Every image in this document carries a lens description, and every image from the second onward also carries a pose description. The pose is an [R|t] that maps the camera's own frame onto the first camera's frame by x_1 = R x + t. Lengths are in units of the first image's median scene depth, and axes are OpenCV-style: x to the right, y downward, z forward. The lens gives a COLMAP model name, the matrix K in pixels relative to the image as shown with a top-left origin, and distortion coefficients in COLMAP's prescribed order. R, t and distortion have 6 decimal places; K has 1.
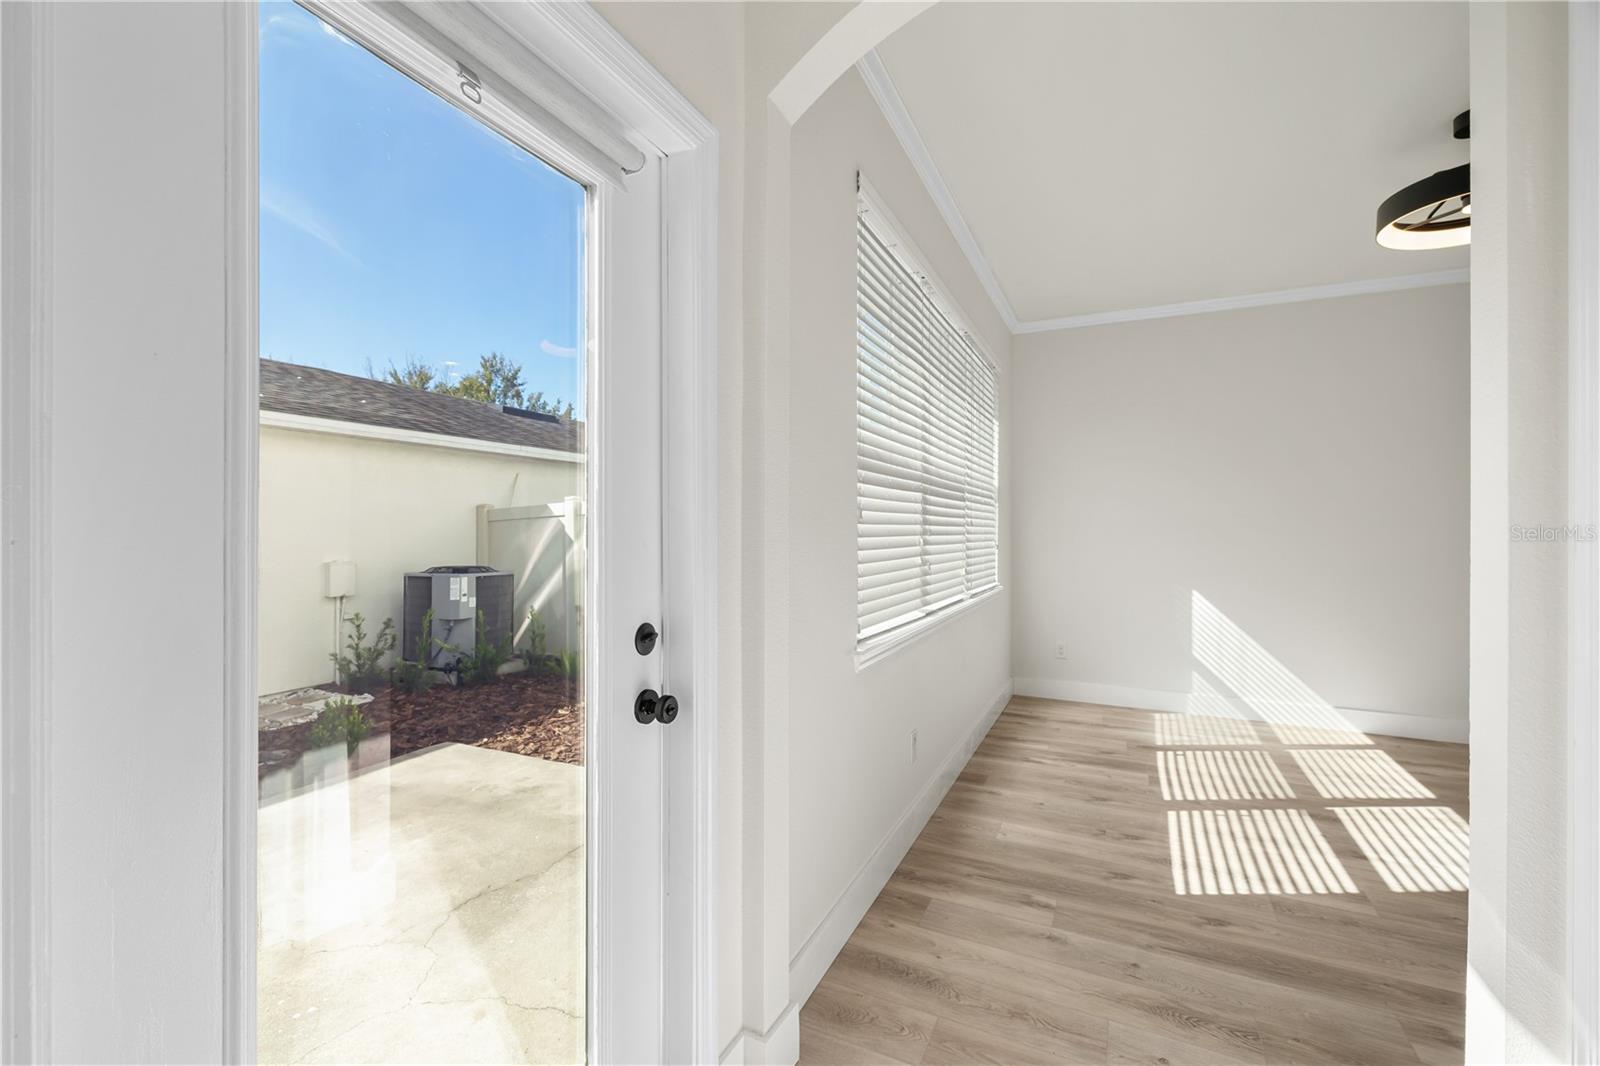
lens RADIAL K [[694.0, 0, 801.6], [0, 694.0, 528.9], [0, 0, 1]] dist [0.000544, 0.000986]
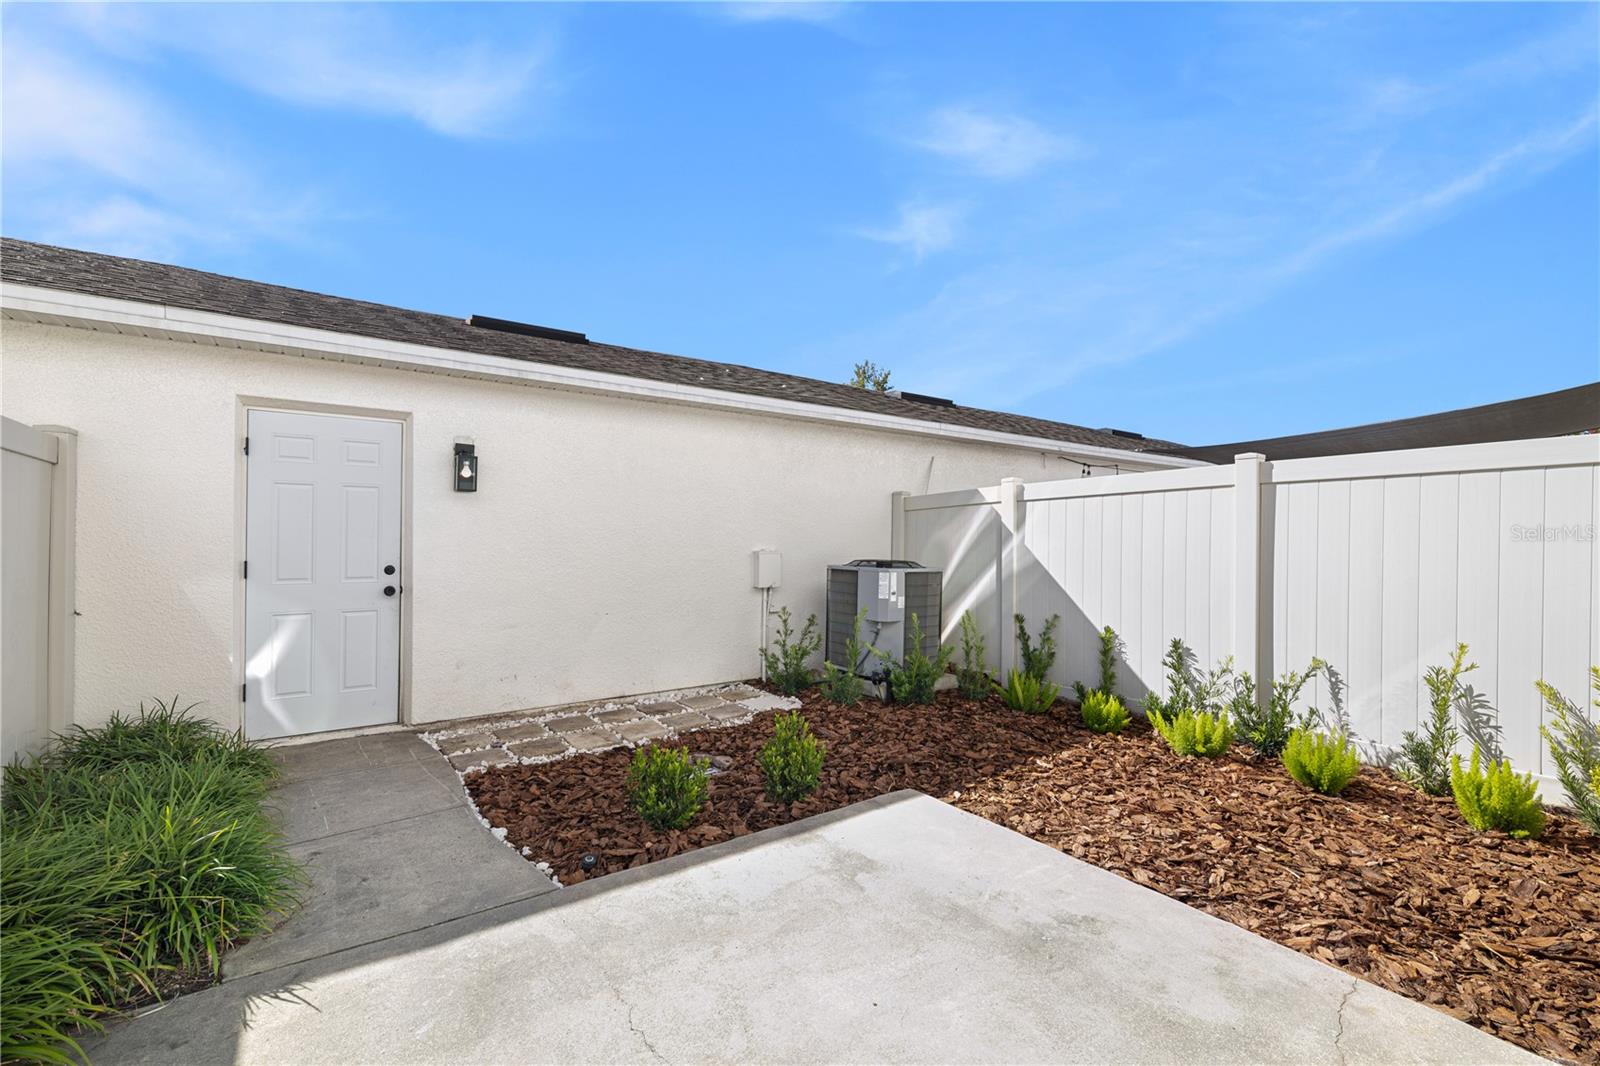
lens RADIAL K [[694.0, 0, 796.3], [0, 694.0, 531.2], [0, 0, 1]] dist [0.000544, 0.000986]
pose [[0.878687, 0.011964, -0.477248, -0.188661], [-0.013174, 0.999913, 0.000812, 0.020418], [0.477216, 0.005574, 0.878768, 0.199550]]
